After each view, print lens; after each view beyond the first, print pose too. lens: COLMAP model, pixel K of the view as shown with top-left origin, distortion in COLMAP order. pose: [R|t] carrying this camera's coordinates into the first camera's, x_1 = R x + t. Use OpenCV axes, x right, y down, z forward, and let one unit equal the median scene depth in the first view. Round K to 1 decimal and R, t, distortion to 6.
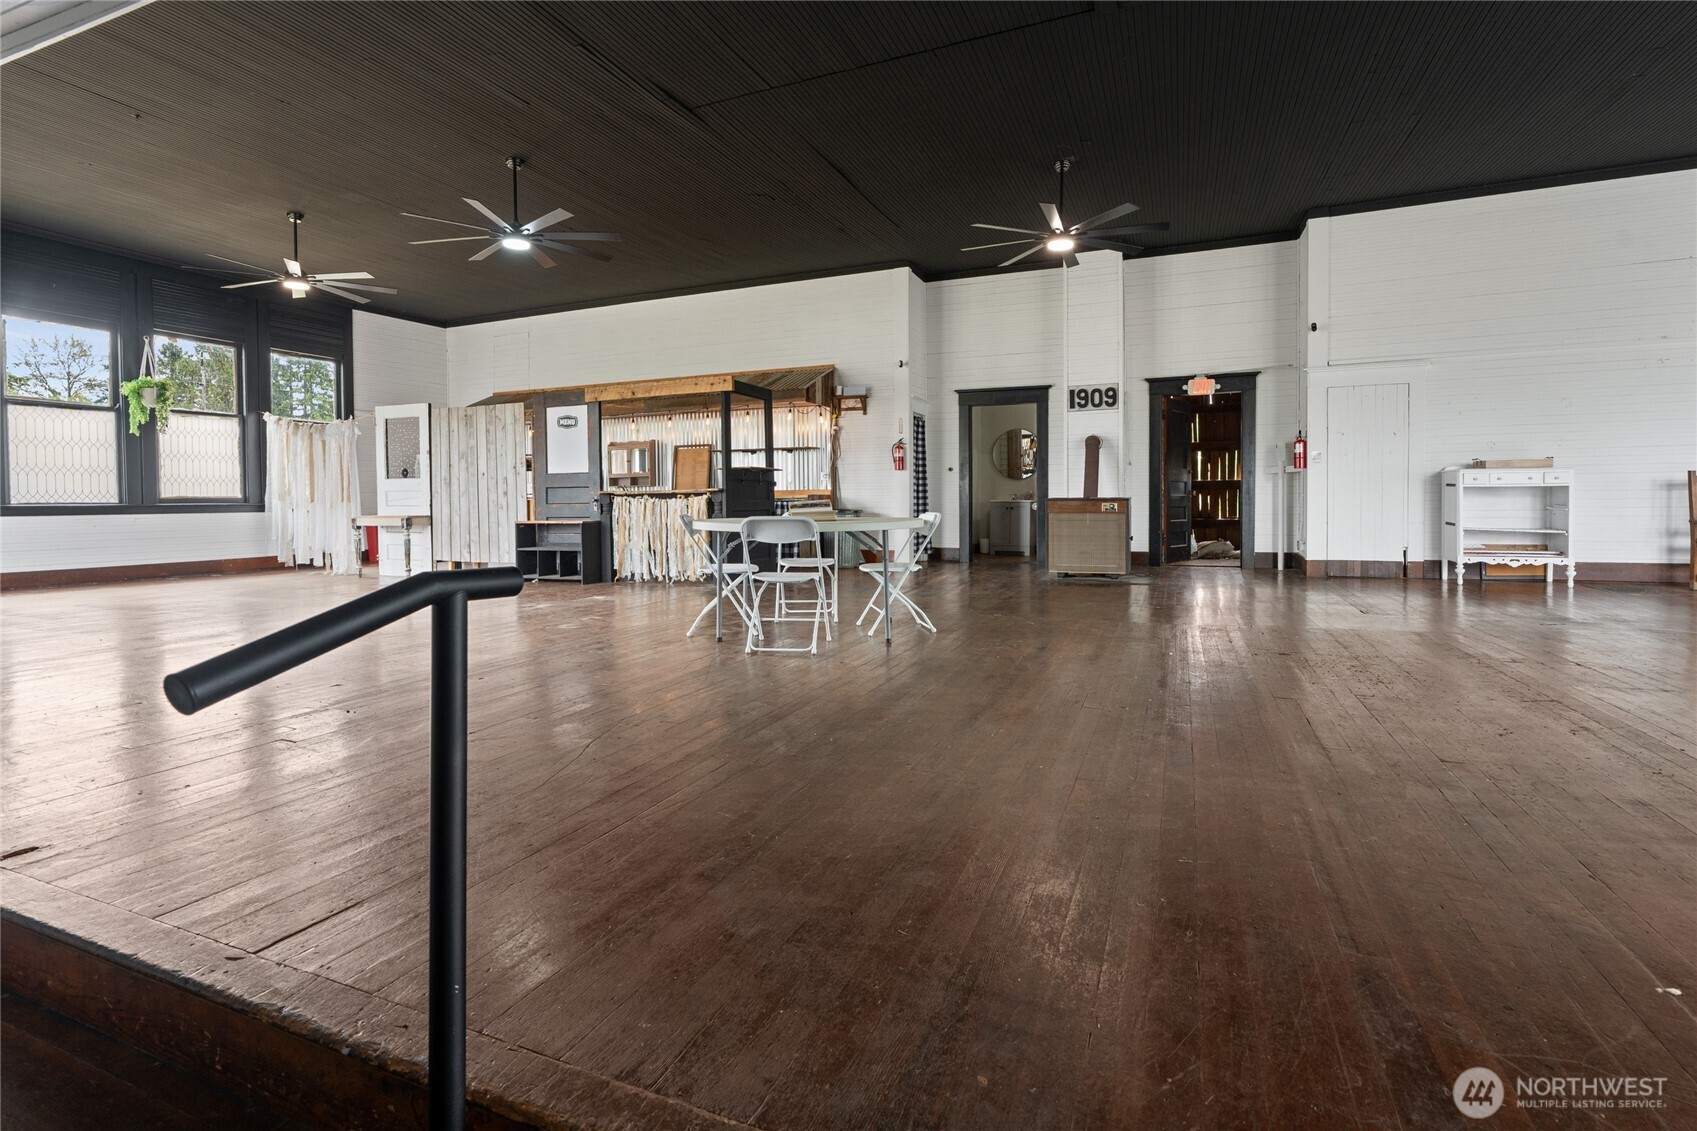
lens RADIAL K [[780.3, 0, 855.8], [0, 780.3, 516.0], [0, 0, 1]] dist [-0.003204, -0.000469]
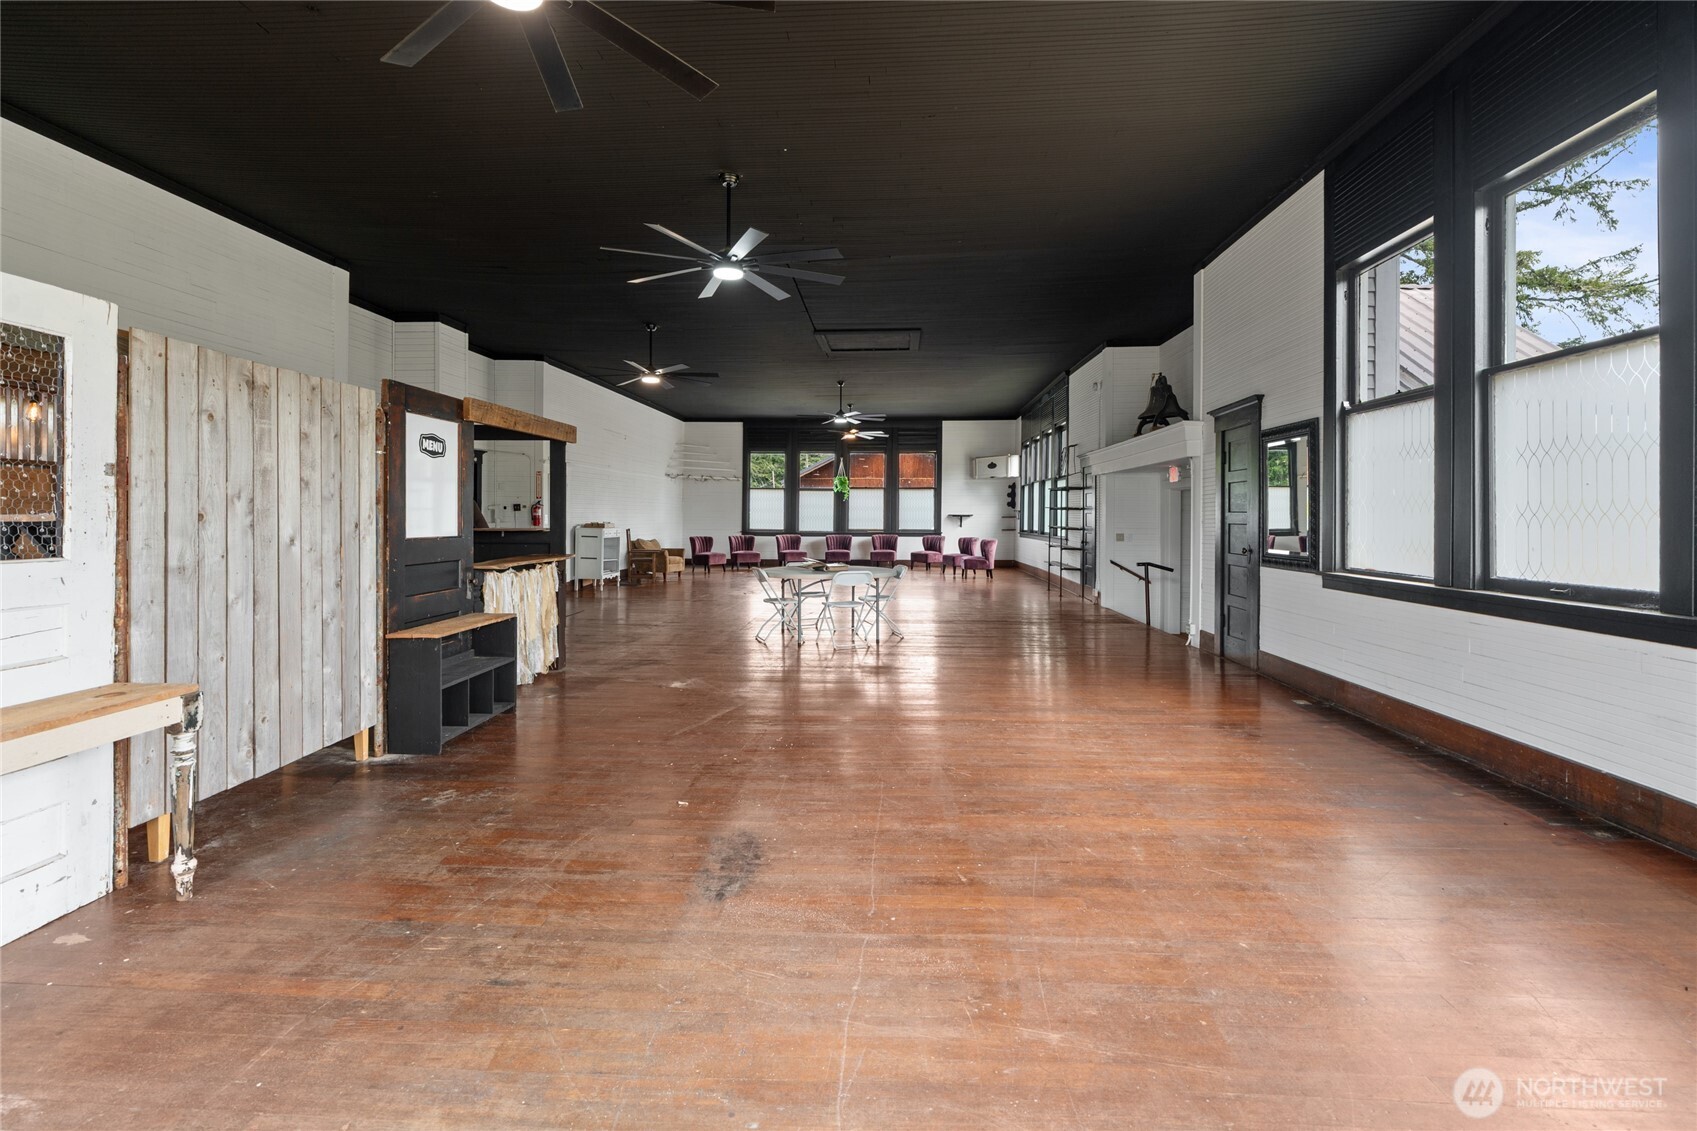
lens RADIAL K [[778.8, 0, 848.1], [0, 778.8, 508.7], [0, 0, 1]] dist [-0.004701, 0.000428]
pose [[-0.323610, 0.017309, 0.946032, -0.913523], [0.018986, 0.999750, -0.011797, -0.057839], [-0.946000, 0.014143, -0.323858, 0.825470]]
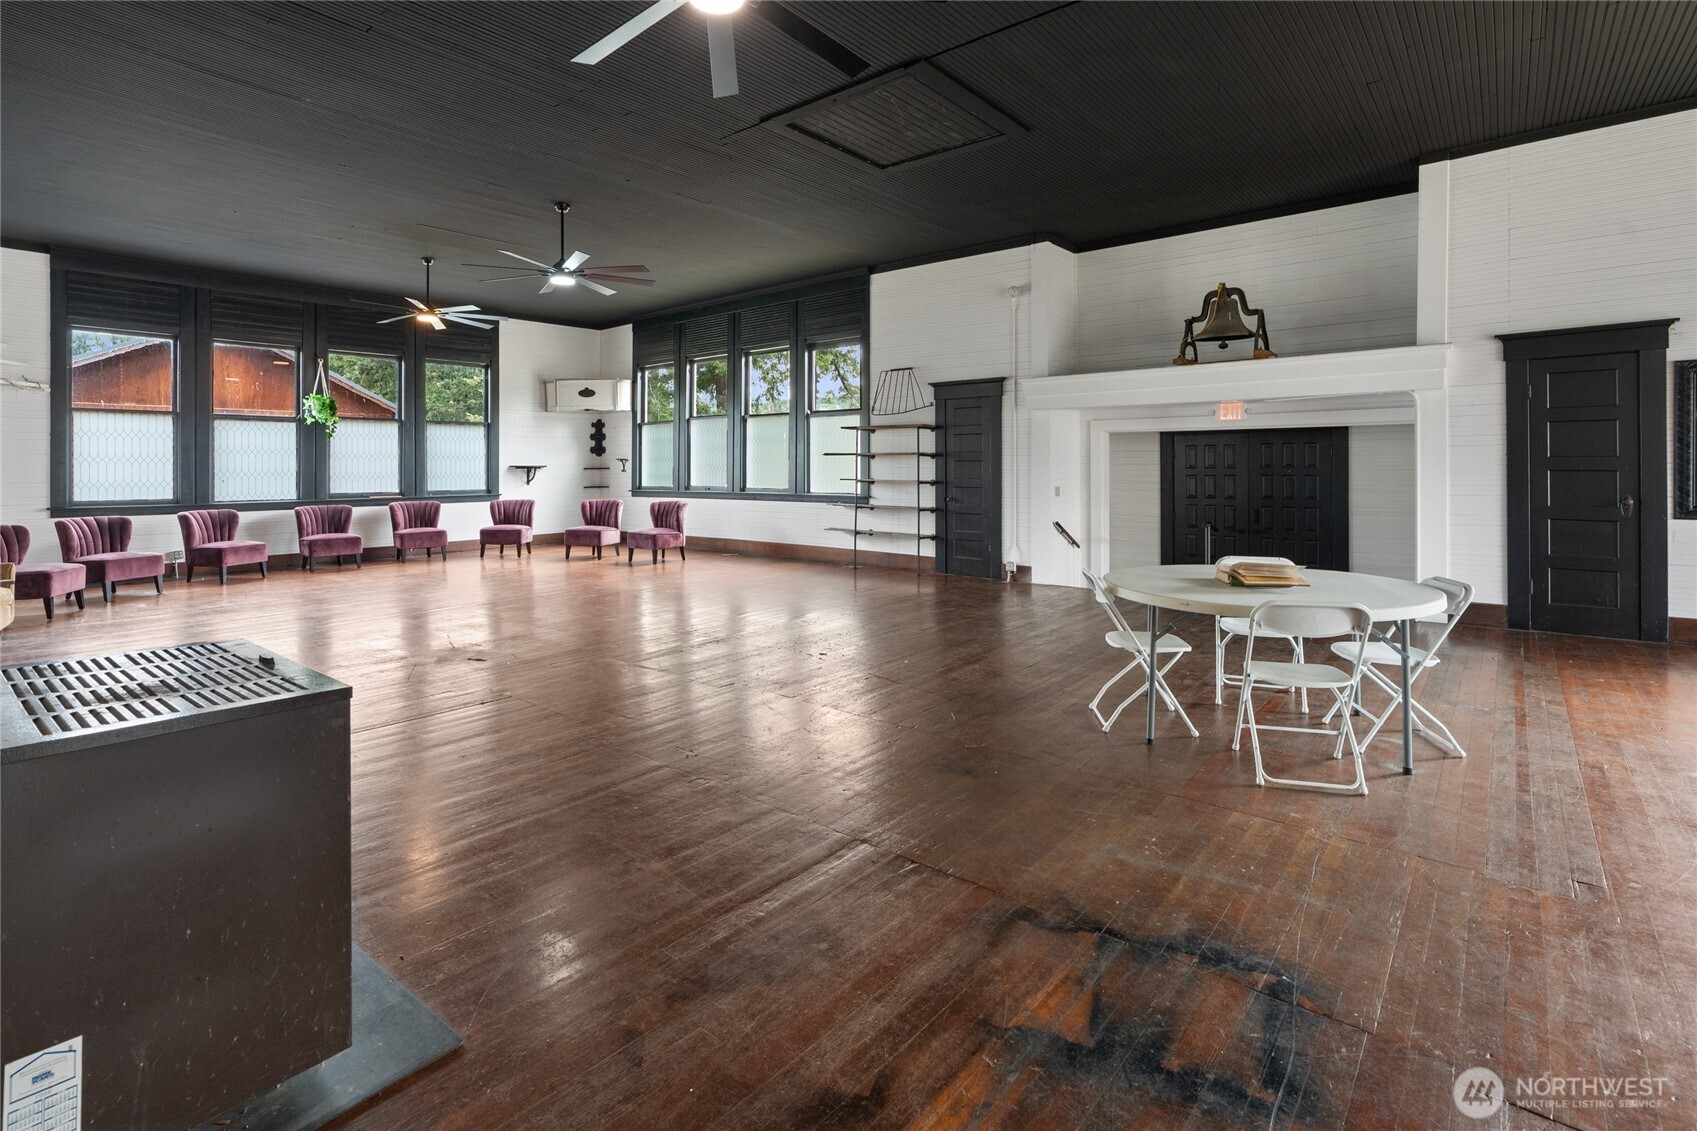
lens RADIAL K [[794.4, 0, 849.4], [0, 794.4, 472.8], [0, 0, 1]] dist [-0.005699, -0.000134]
pose [[-0.953846, 0.012045, 0.300054, 0.047202], [0.020377, 0.999488, 0.024654, -0.071096], [-0.299603, 0.029630, -0.953604, 1.020585]]
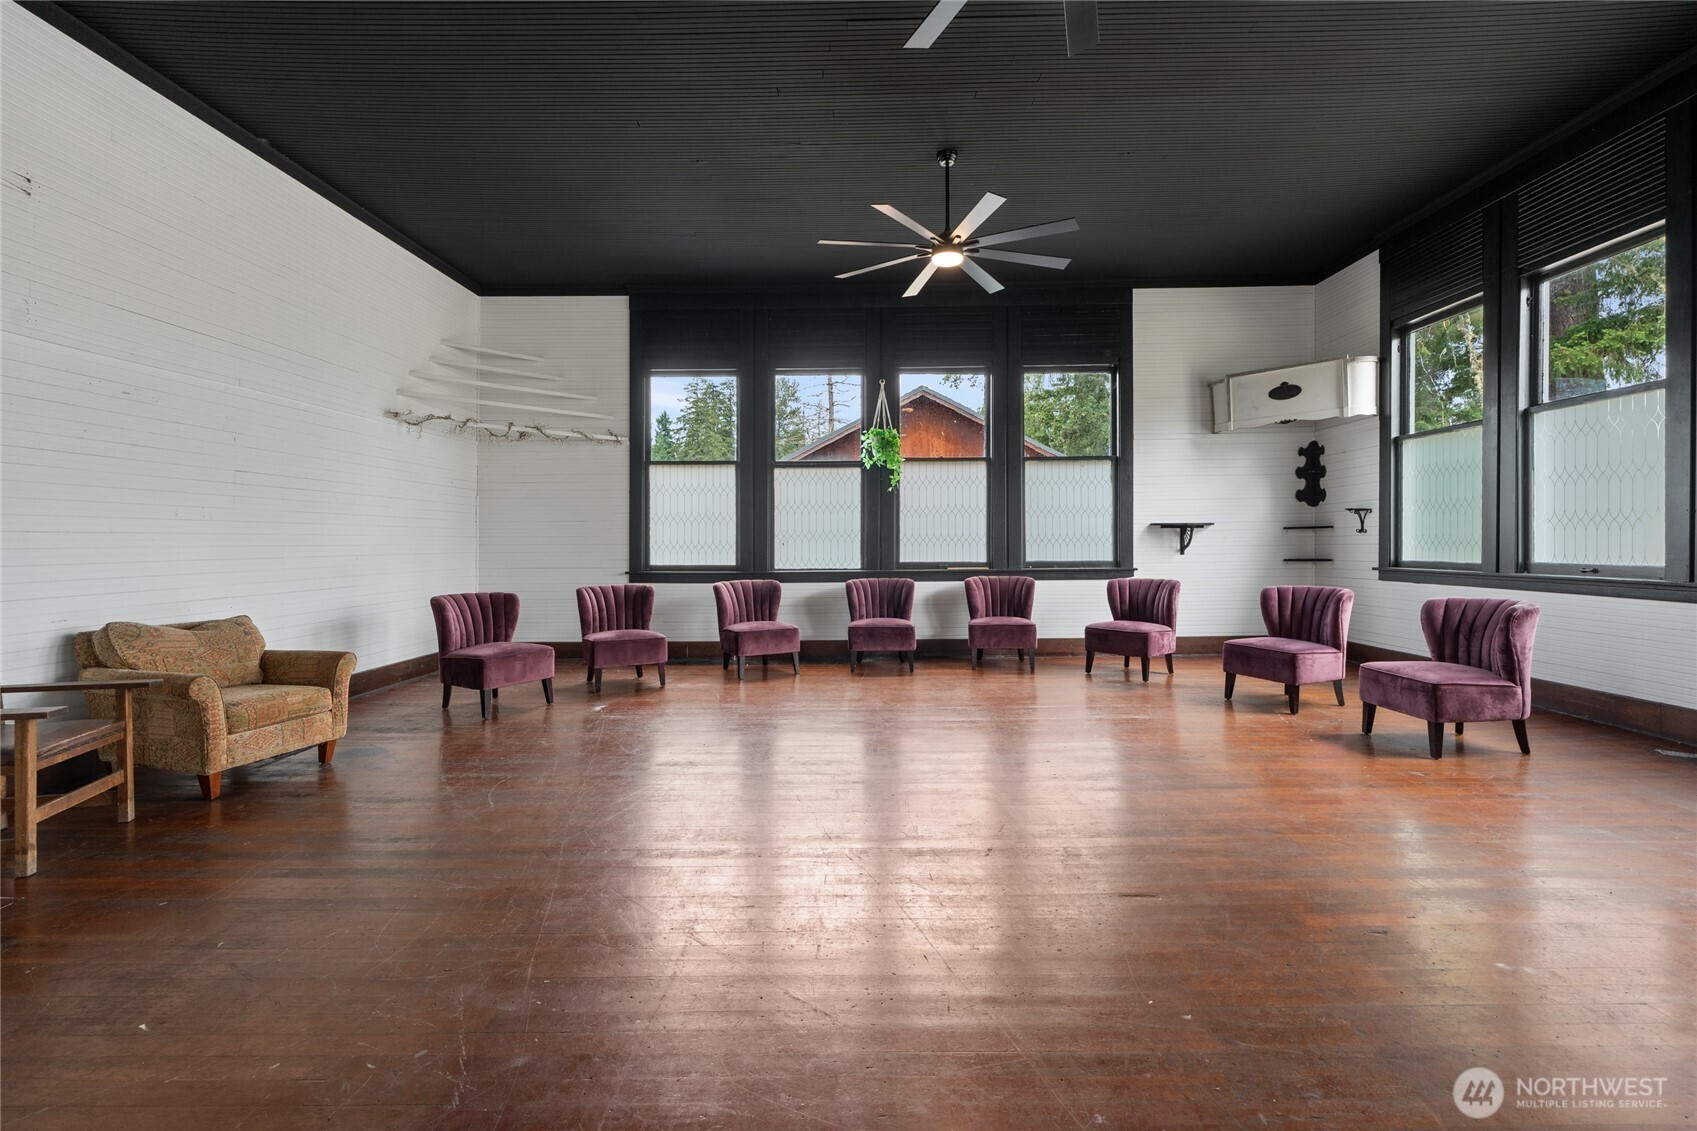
lens RADIAL K [[772.4, 0, 848.4], [0, 772.4, 535.5], [0, 0, 1]] dist [-0.005285, -0.000228]
pose [[-0.370487, 0.018194, 0.928659, 0.373398], [0.029867, 0.999524, -0.007667, -0.051523], [-0.928357, 0.024896, -0.370854, 0.488922]]
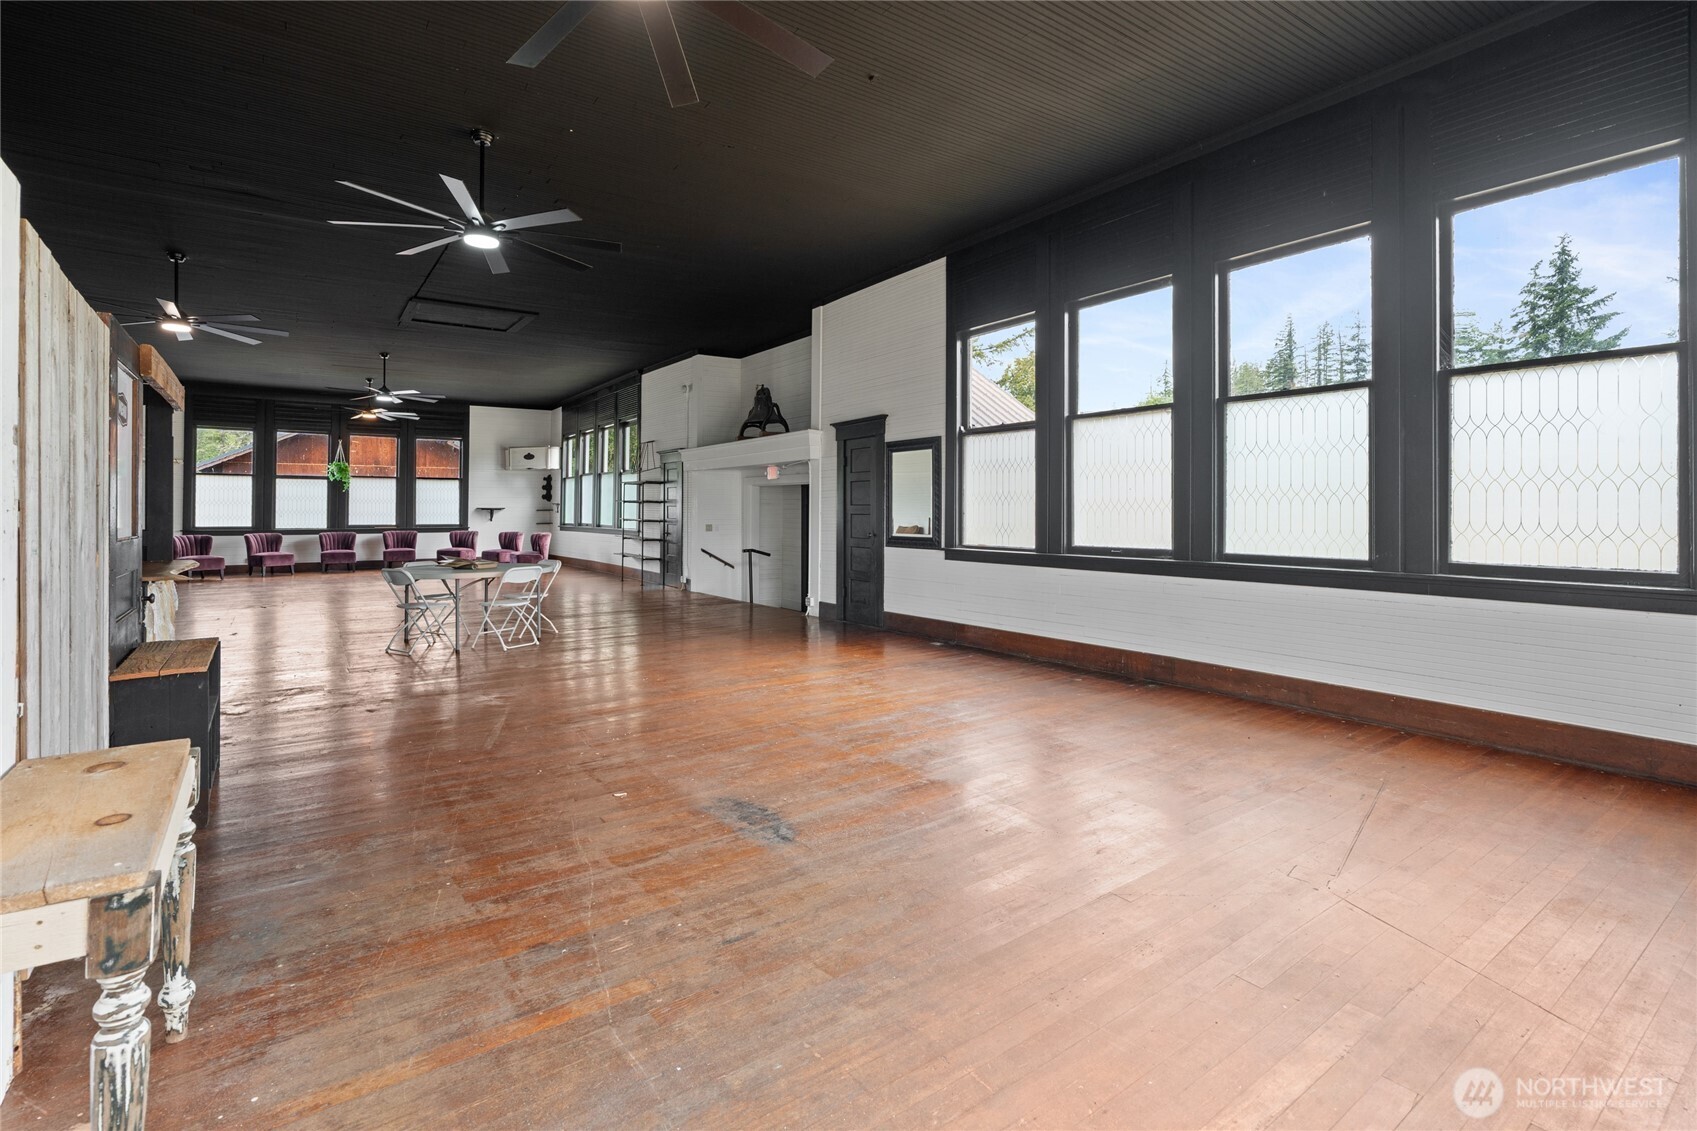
lens RADIAL K [[782.4, 0, 843.0], [0, 782.4, 504.8], [0, 0, 1]] dist [-0.003060, -0.000319]
pose [[-0.843441, 0.012951, 0.537065, -0.823047], [0.018525, 0.999816, 0.004983, -0.061743], [-0.536902, 0.014152, -0.843526, 1.045937]]
